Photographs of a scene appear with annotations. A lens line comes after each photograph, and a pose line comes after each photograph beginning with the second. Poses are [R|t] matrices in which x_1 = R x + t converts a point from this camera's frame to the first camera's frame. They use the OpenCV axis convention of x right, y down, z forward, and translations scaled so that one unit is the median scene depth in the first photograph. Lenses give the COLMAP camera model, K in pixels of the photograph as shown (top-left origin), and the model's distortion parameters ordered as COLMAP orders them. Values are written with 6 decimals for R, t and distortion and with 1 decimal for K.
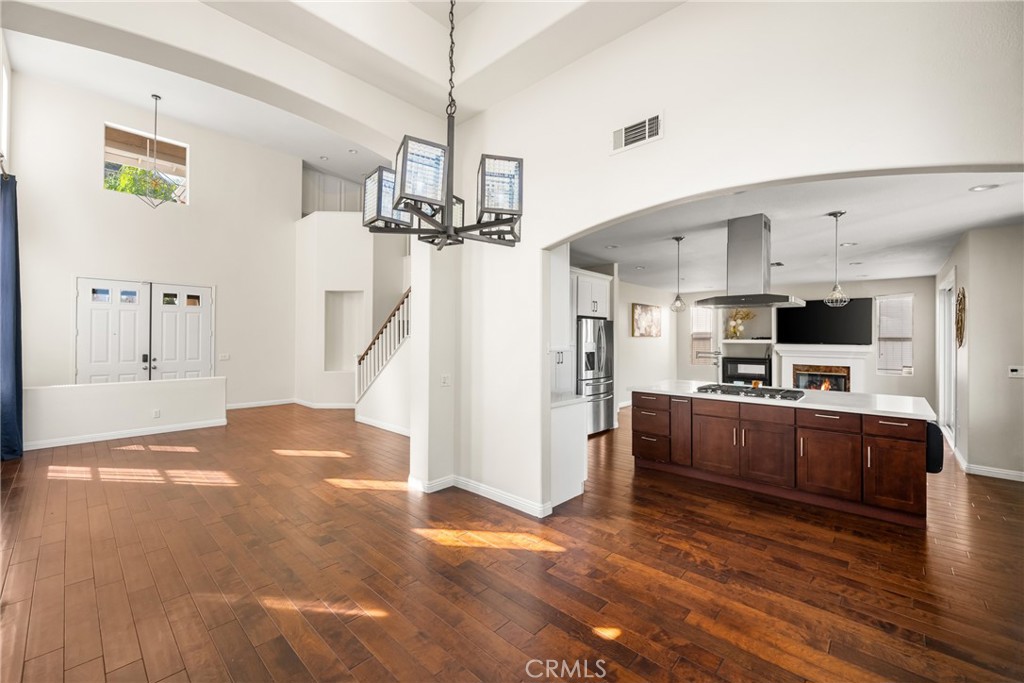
lens RADIAL K [[412.0, 0, 513.2], [0, 412.0, 337.6], [0, 0, 1]] dist [-0.001455, -0.000113]
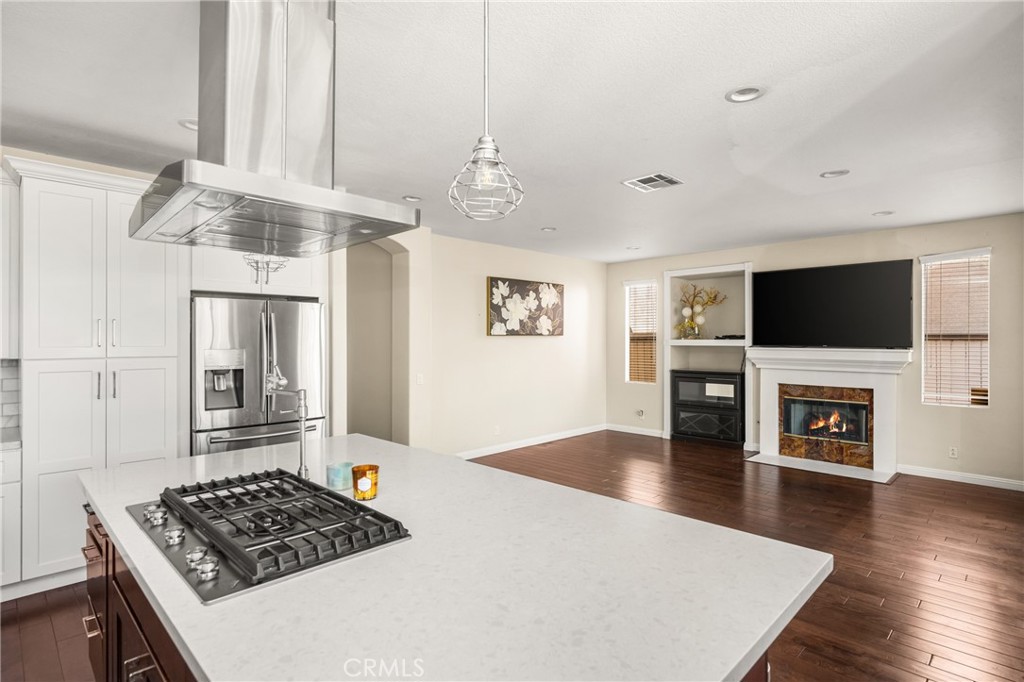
lens RADIAL K [[521.6, 0, 510.9], [0, 521.6, 341.9], [0, 0, 1]] dist [0.004277, 0.000659]
pose [[0.999081, -0.005911, -0.042446, 0.345960], [0.006206, 0.999957, 0.006834, 0.001200], [0.042404, -0.007091, 0.999075, 0.275729]]
